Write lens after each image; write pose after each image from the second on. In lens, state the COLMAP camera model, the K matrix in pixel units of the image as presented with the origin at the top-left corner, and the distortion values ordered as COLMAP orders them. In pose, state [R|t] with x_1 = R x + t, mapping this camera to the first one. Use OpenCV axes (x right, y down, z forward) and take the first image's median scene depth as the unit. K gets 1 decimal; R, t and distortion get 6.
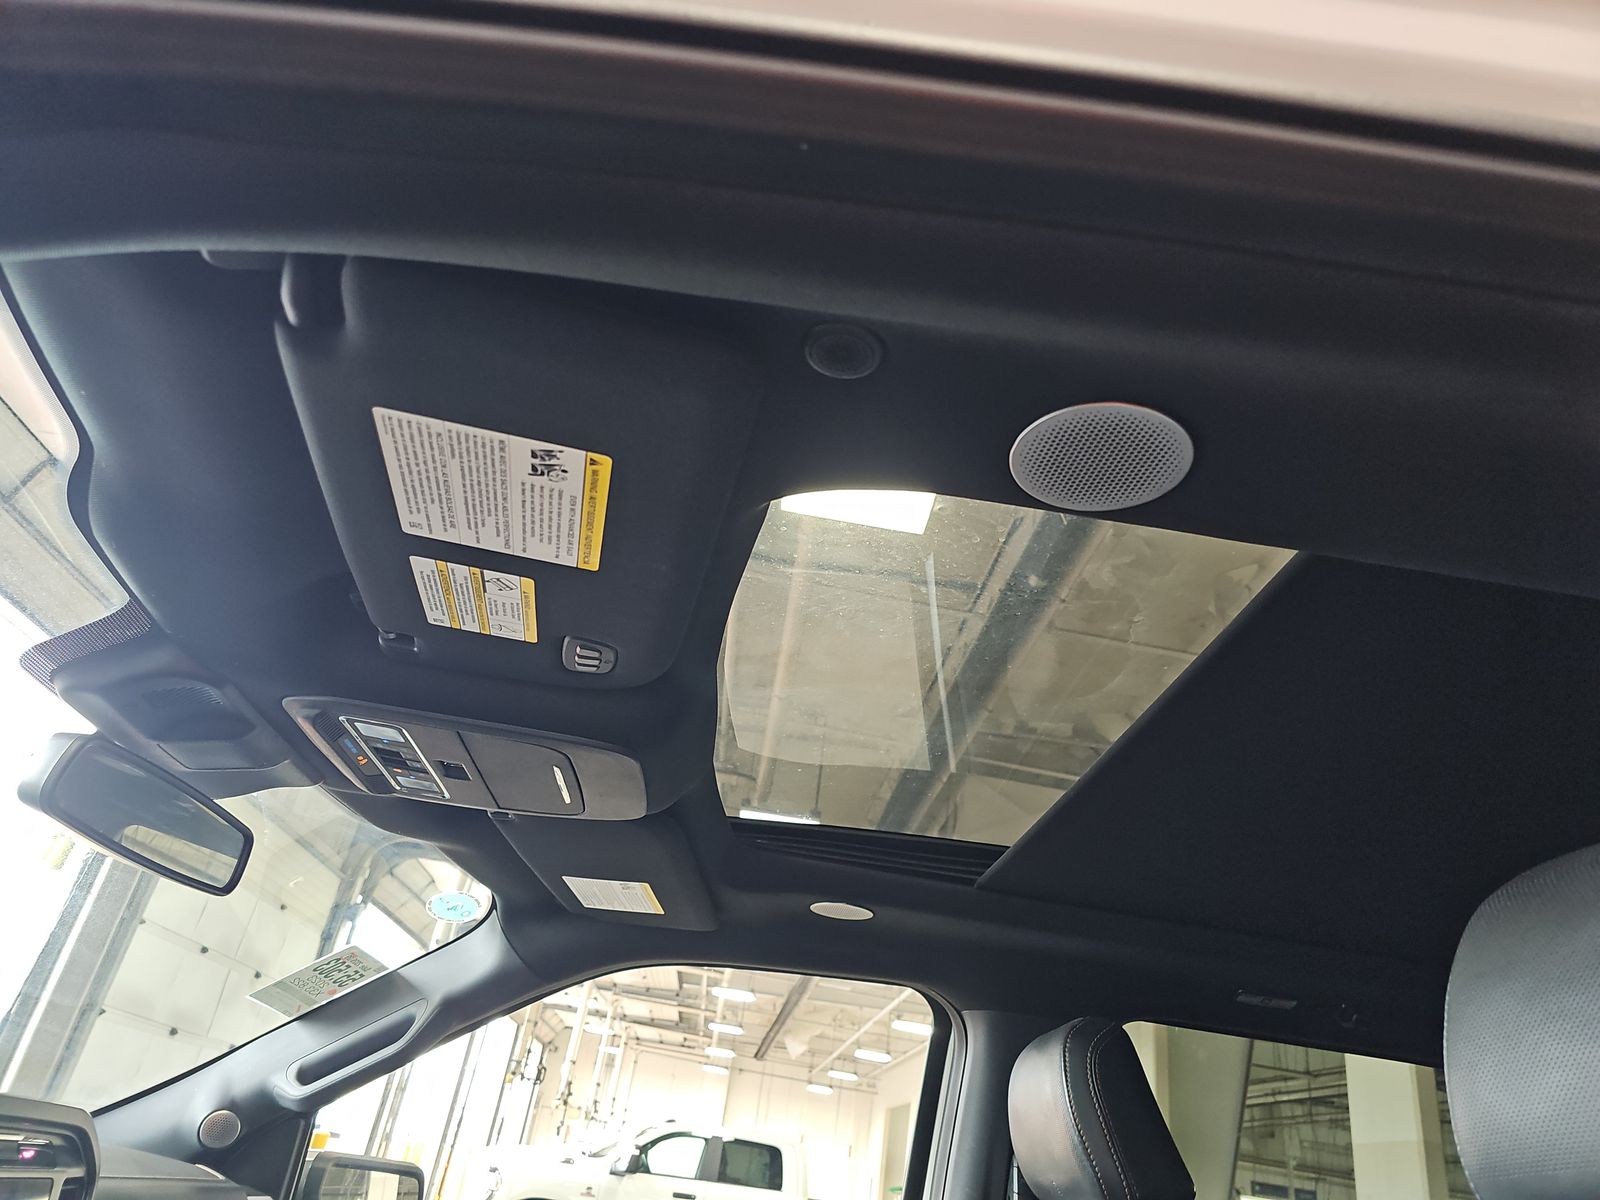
lens RADIAL K [[1080.0, 0, 808.0], [0, 1080.0, 603.1], [0, 0, 1]] dist [0.028933, -0.021442]
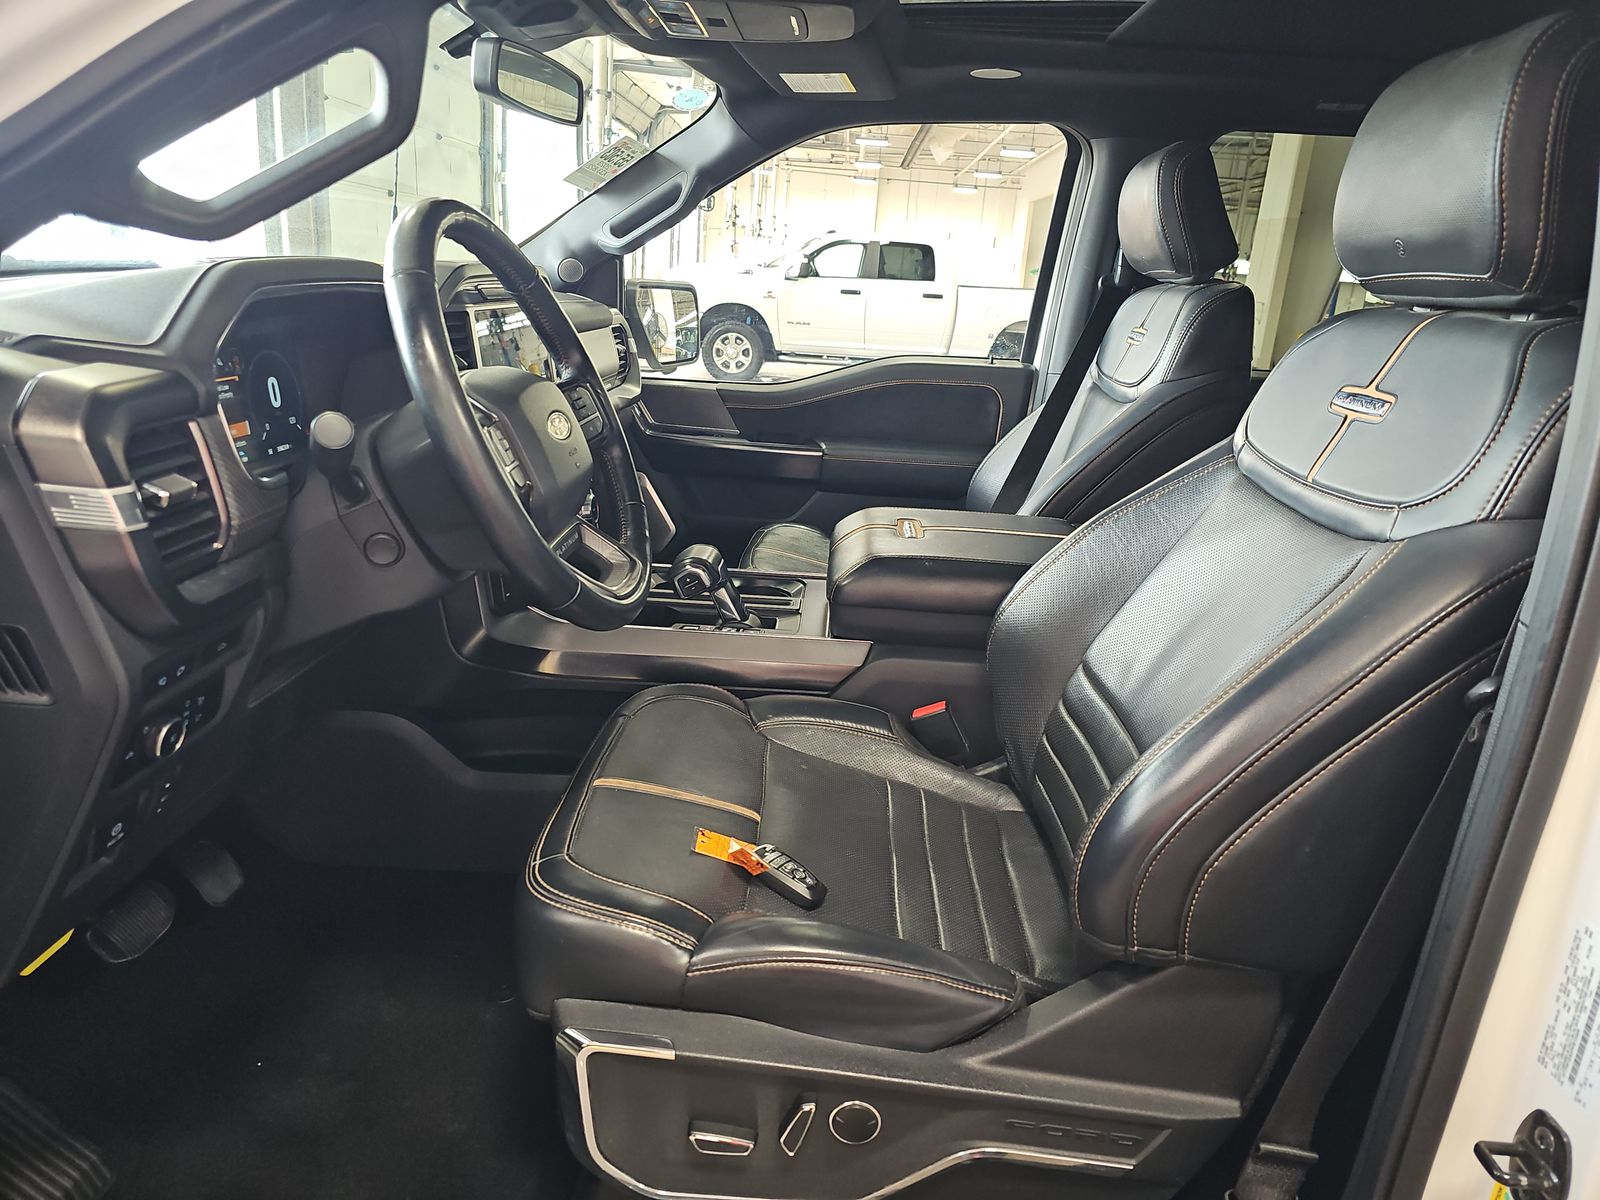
lens RADIAL K [[1080.0, 0, 794.6], [0, 1080.0, 594.2], [0, 0, 1]] dist [0.028933, -0.021442]
pose [[0.987024, -0.035713, -0.156552, -0.020114], [0.134874, 0.713465, 0.687588, -0.161330], [0.087139, -0.699780, 0.709023, -0.300909]]
